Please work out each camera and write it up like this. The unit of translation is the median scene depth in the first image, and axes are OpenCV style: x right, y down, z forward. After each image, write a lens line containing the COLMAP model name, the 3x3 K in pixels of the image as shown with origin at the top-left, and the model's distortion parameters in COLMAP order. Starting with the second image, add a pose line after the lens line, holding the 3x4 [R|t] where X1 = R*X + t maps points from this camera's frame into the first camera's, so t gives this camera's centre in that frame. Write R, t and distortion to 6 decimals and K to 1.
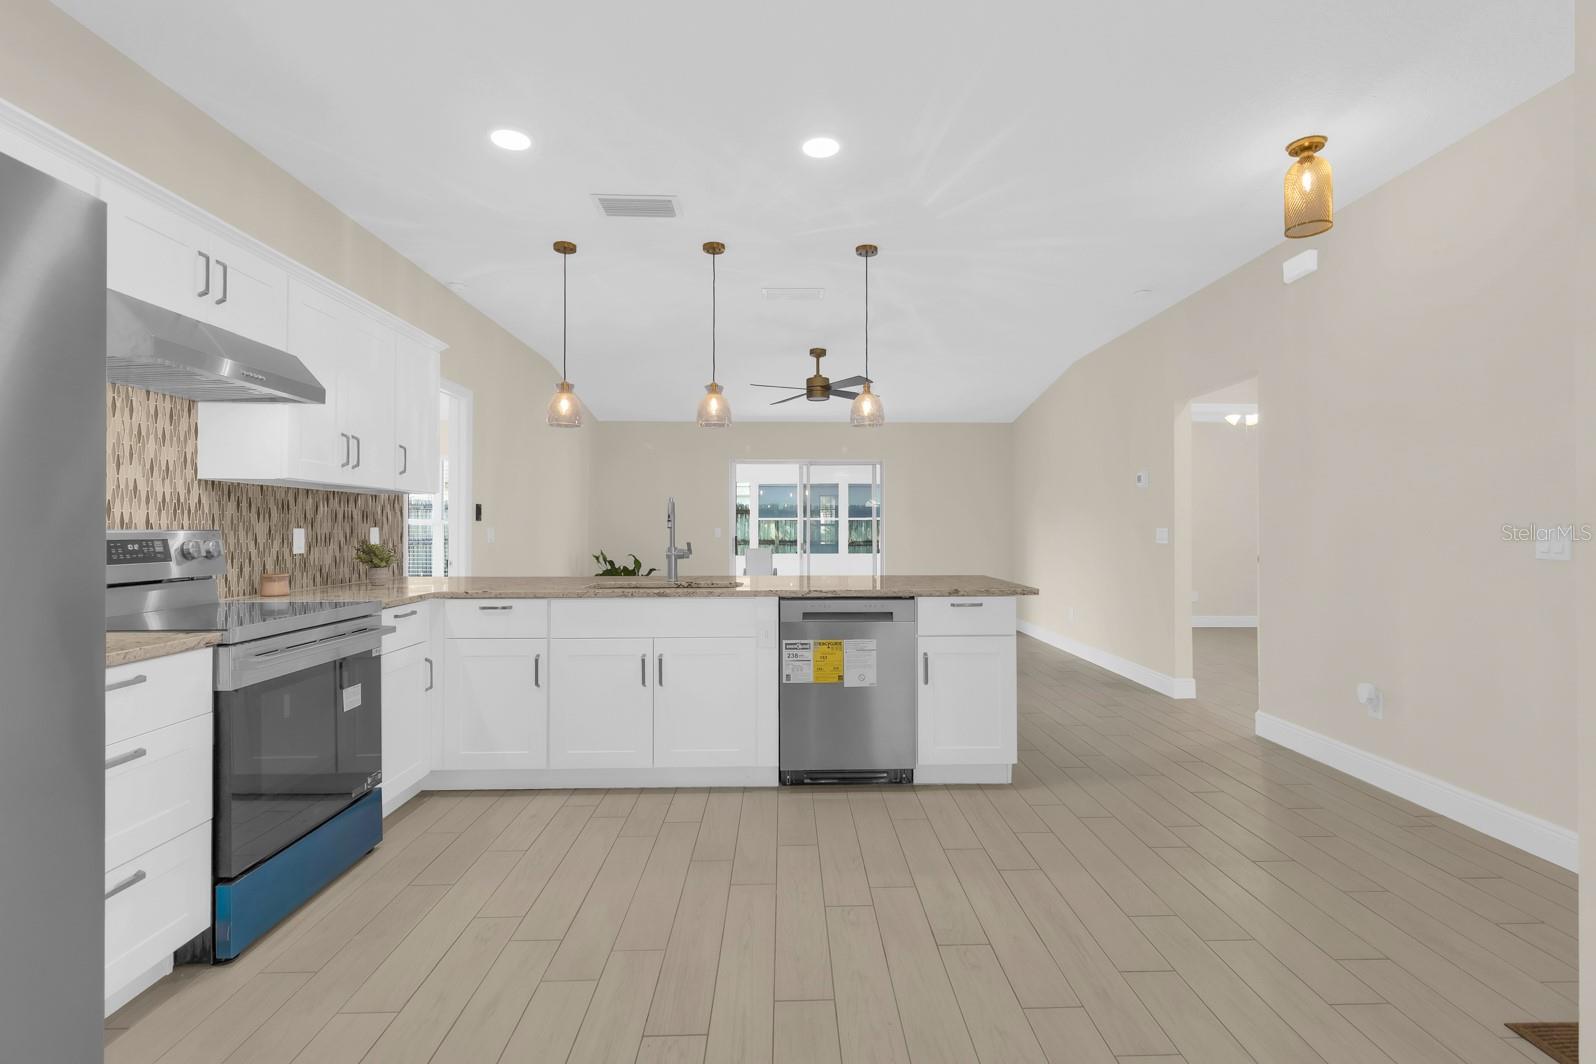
lens RADIAL K [[739.7, 0, 803.8], [0, 739.7, 525.9], [0, 0, 1]] dist [0.000990, 0.000908]
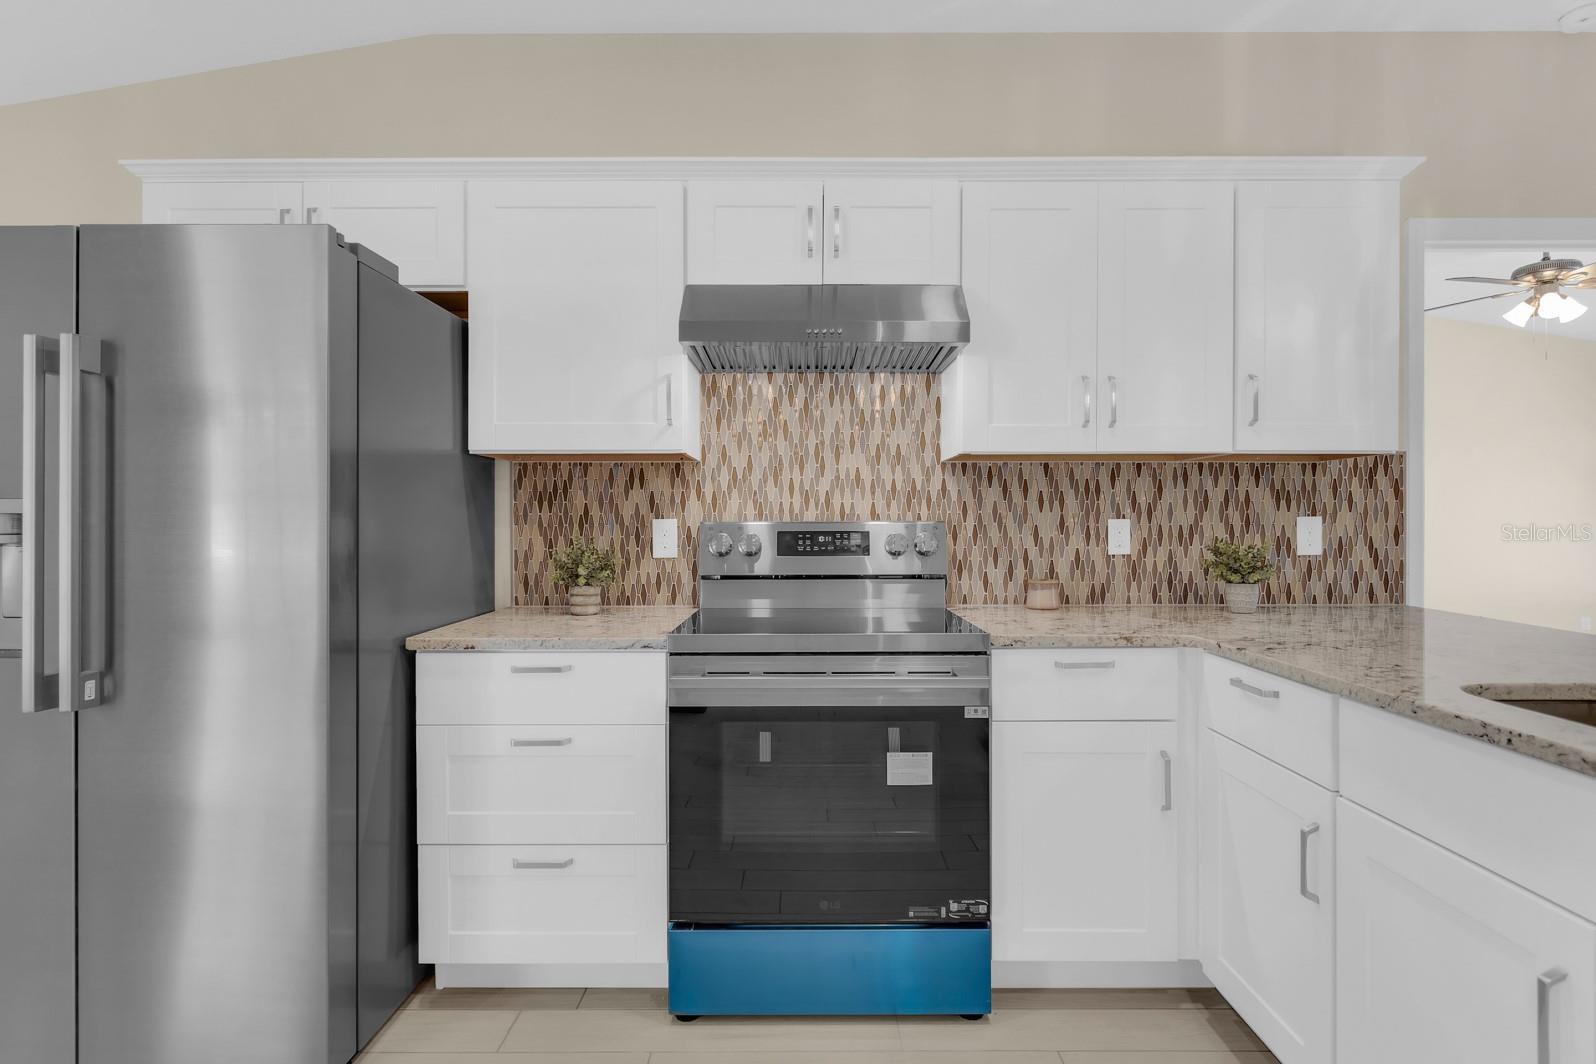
lens RADIAL K [[791.4, 0, 804.4], [0, 791.4, 523.2], [0, 0, 1]] dist [-0.001354, -0.000690]
pose [[-0.031198, 0.003252, -0.999508, 0.090186], [0.005583, 0.999980, 0.003079, 0.003379], [0.999498, -0.005485, -0.031215, 0.724238]]
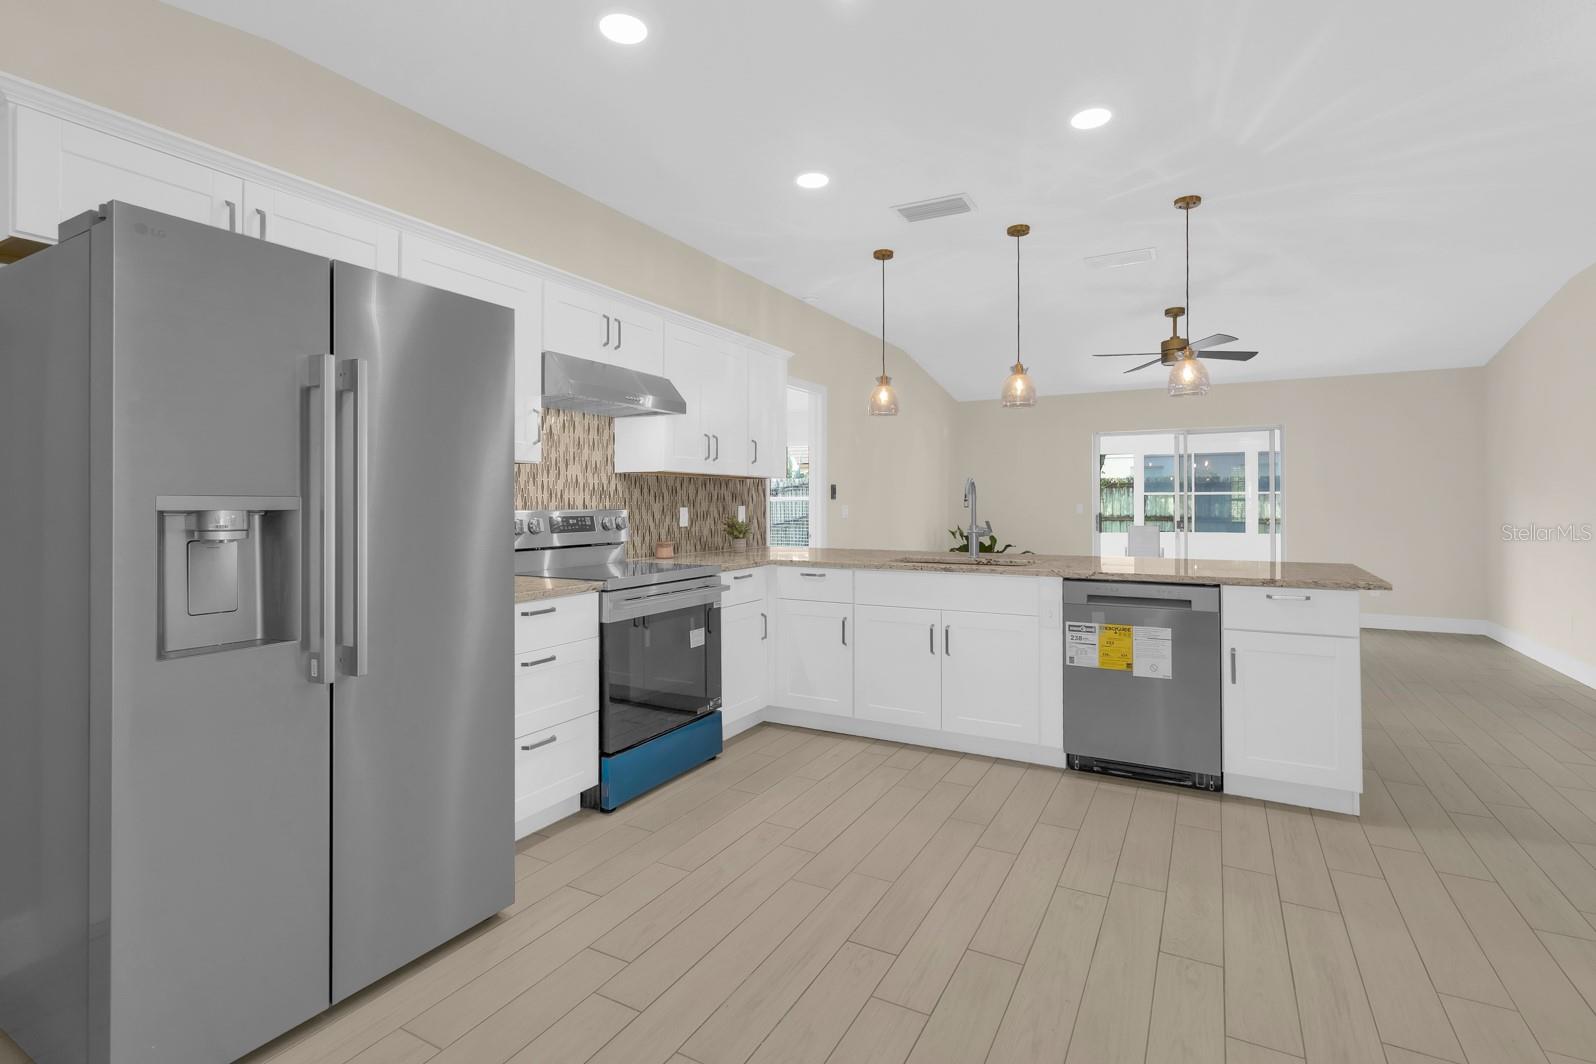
lens RADIAL K [[746.5, 0, 813.0], [0, 746.5, 500.5], [0, 0, 1]] dist [-0.000256, 0.000444]
pose [[0.866863, -0.002562, -0.498540, 0.176796], [0.003132, 0.999995, 0.000306, -0.008507], [0.498537, -0.001827, 0.866867, -0.032912]]
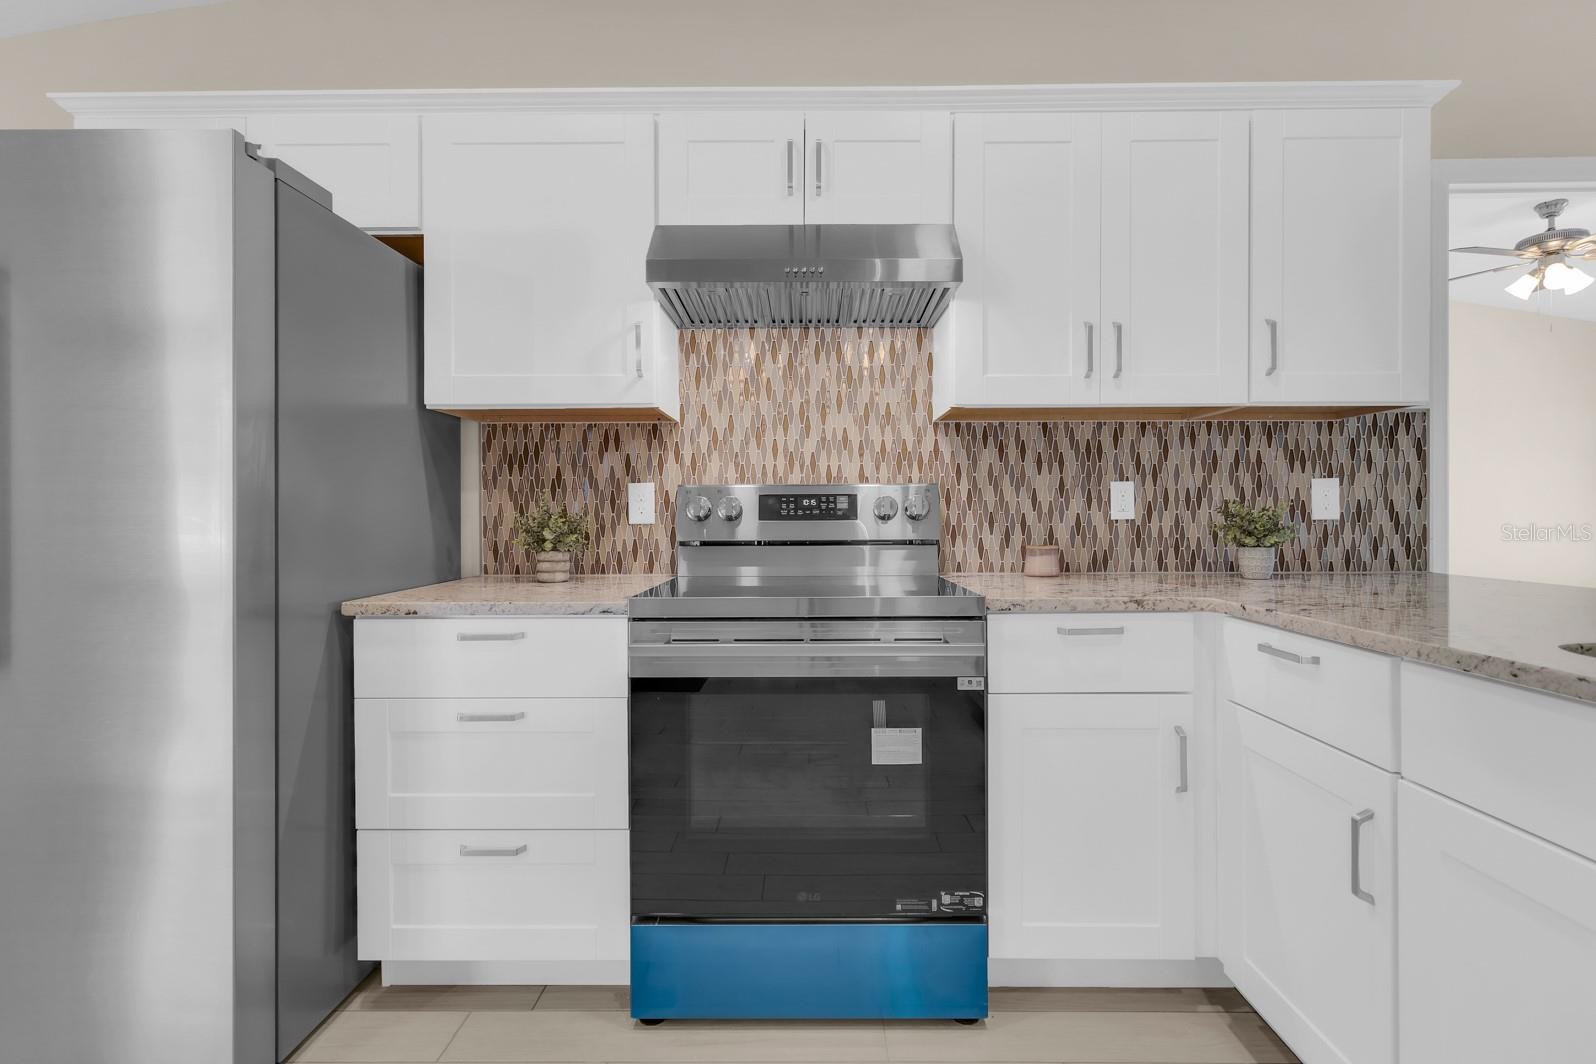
lens RADIAL K [[742.9, 0, 805.5], [0, 742.9, 516.6], [0, 0, 1]] dist [0.000405, 0.000803]
pose [[-0.038129, 0.003324, -0.999267, 0.003910], [0.007907, 0.999964, 0.003025, 0.031003], [0.999242, -0.007786, -0.038154, 0.741490]]
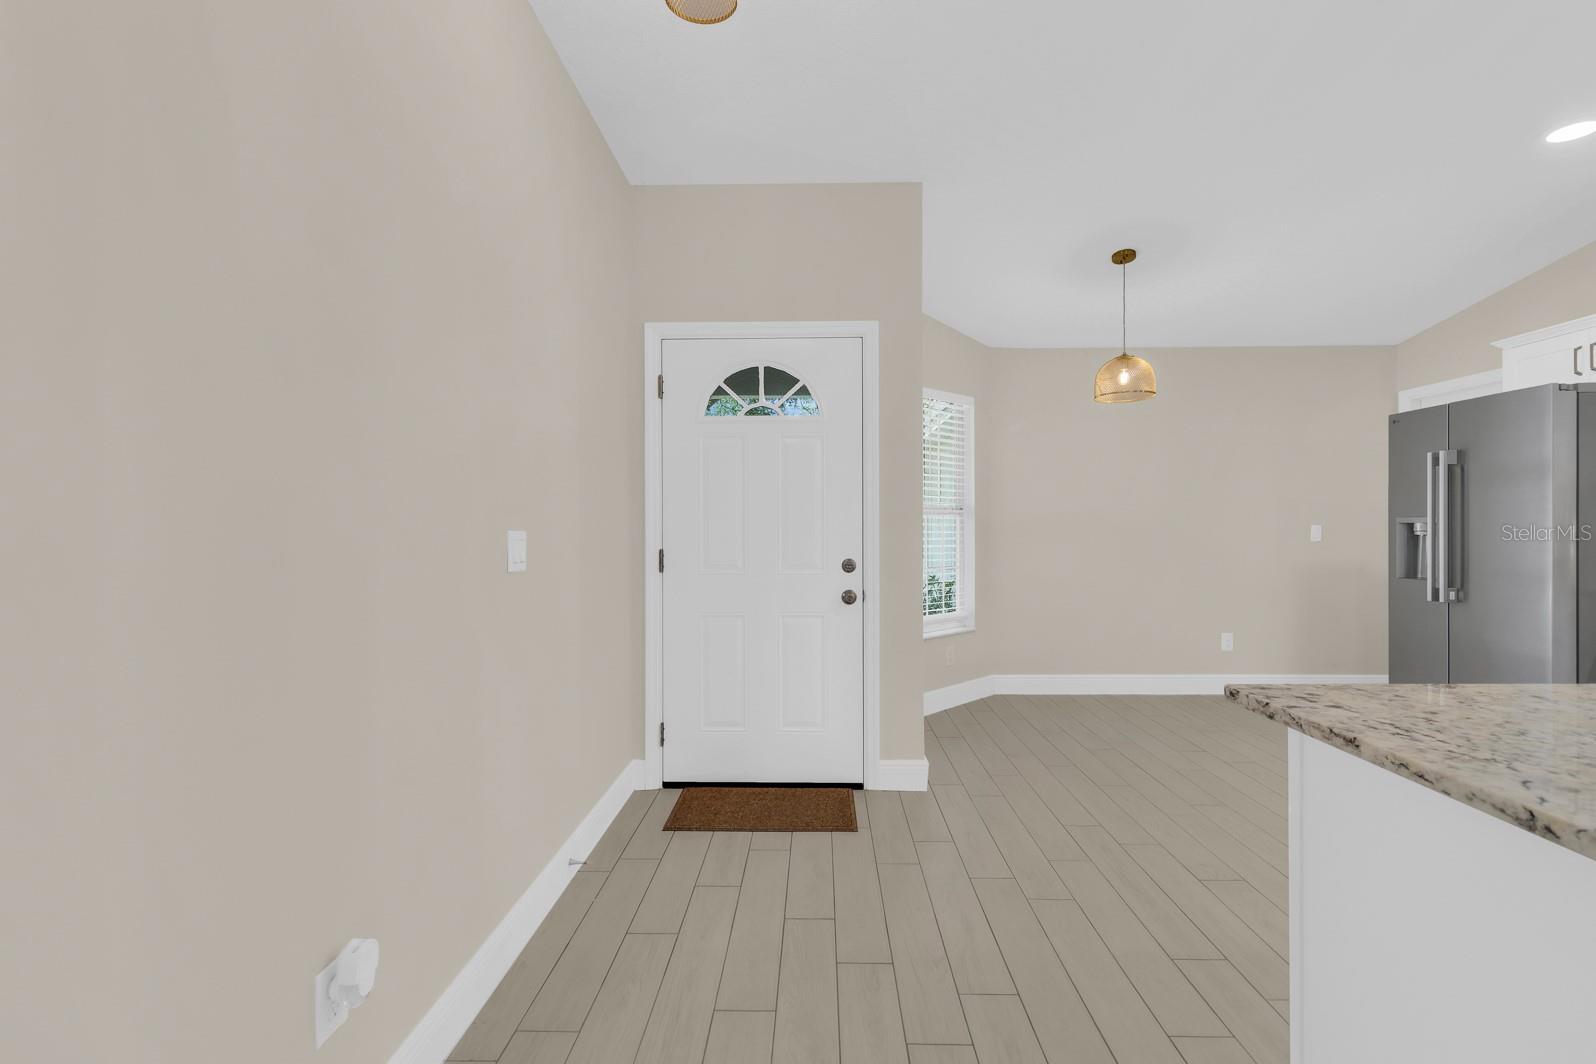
lens RADIAL K [[736.5, 0, 801.3], [0, 736.5, 529.8], [0, 0, 1]] dist [0.000646, 0.000693]
pose [[-0.998673, 0.006144, 0.051134, 0.531225], [0.006199, 0.999980, 0.000917, 0.000330], [-0.051128, 0.001232, -0.998691, 1.416964]]
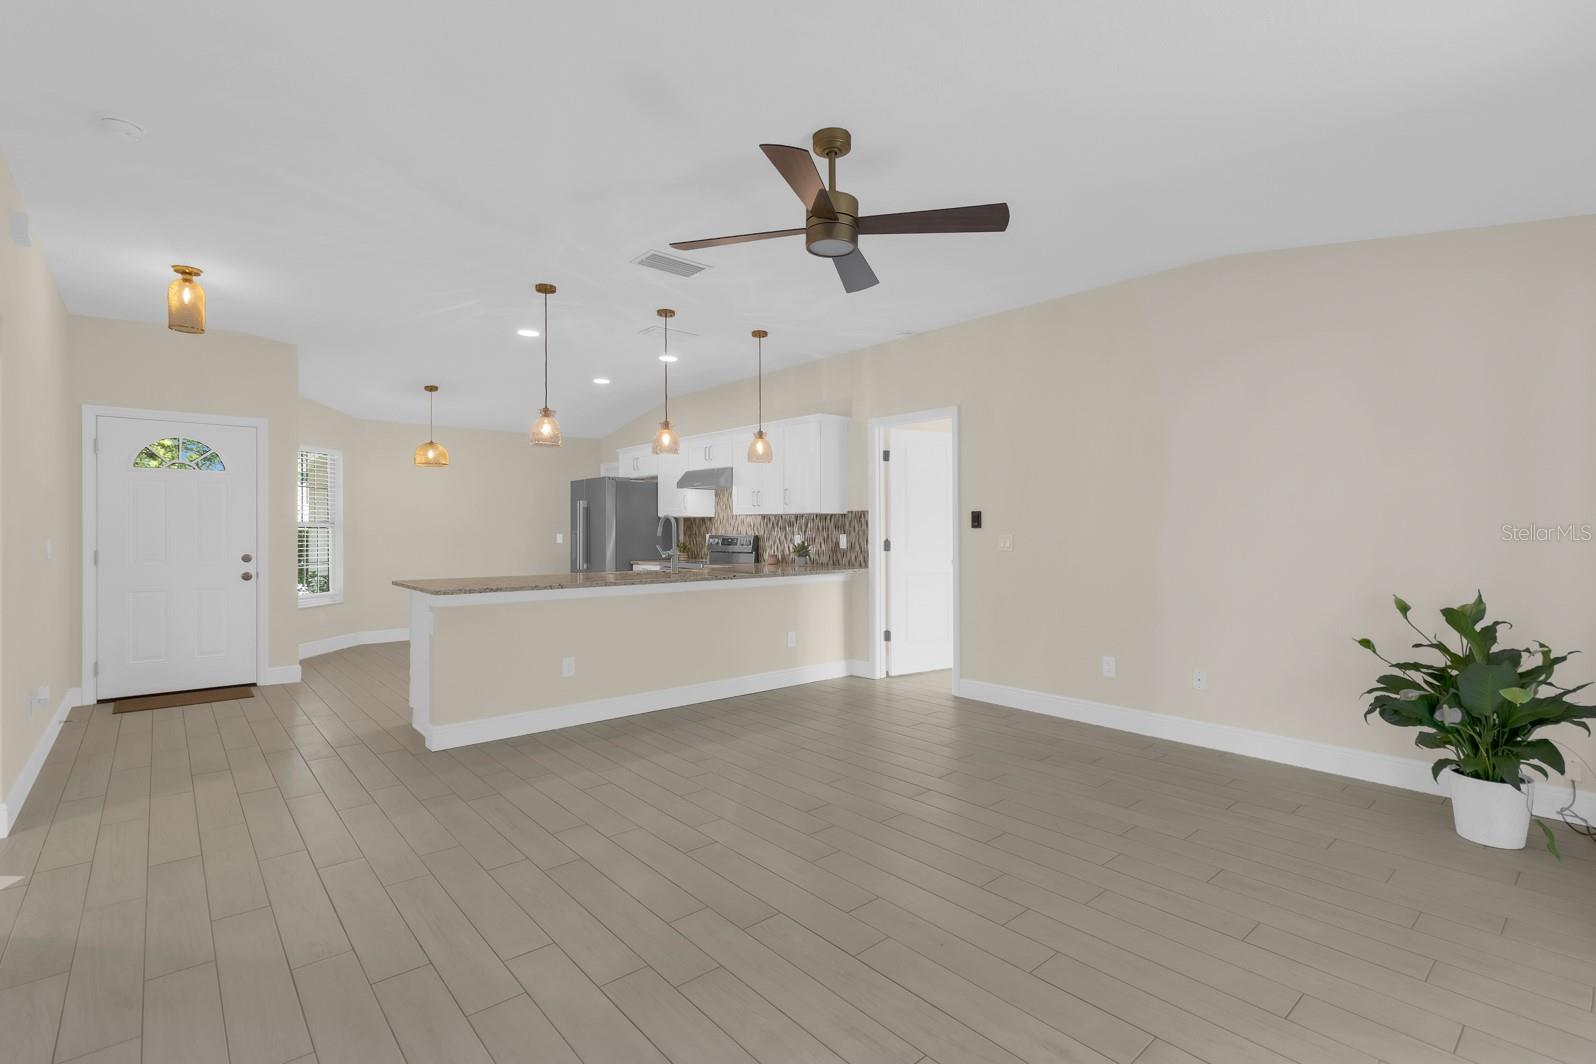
lens RADIAL K [[736.5, 0, 801.3], [0, 736.5, 529.8], [0, 0, 1]] dist [0.000646, 0.000693]
pose [[-0.770934, 0.003219, -0.636907, 0.617611], [0.005731, 0.999982, -0.001883, -0.006254], [0.636889, -0.005102, -0.770939, 2.600575]]
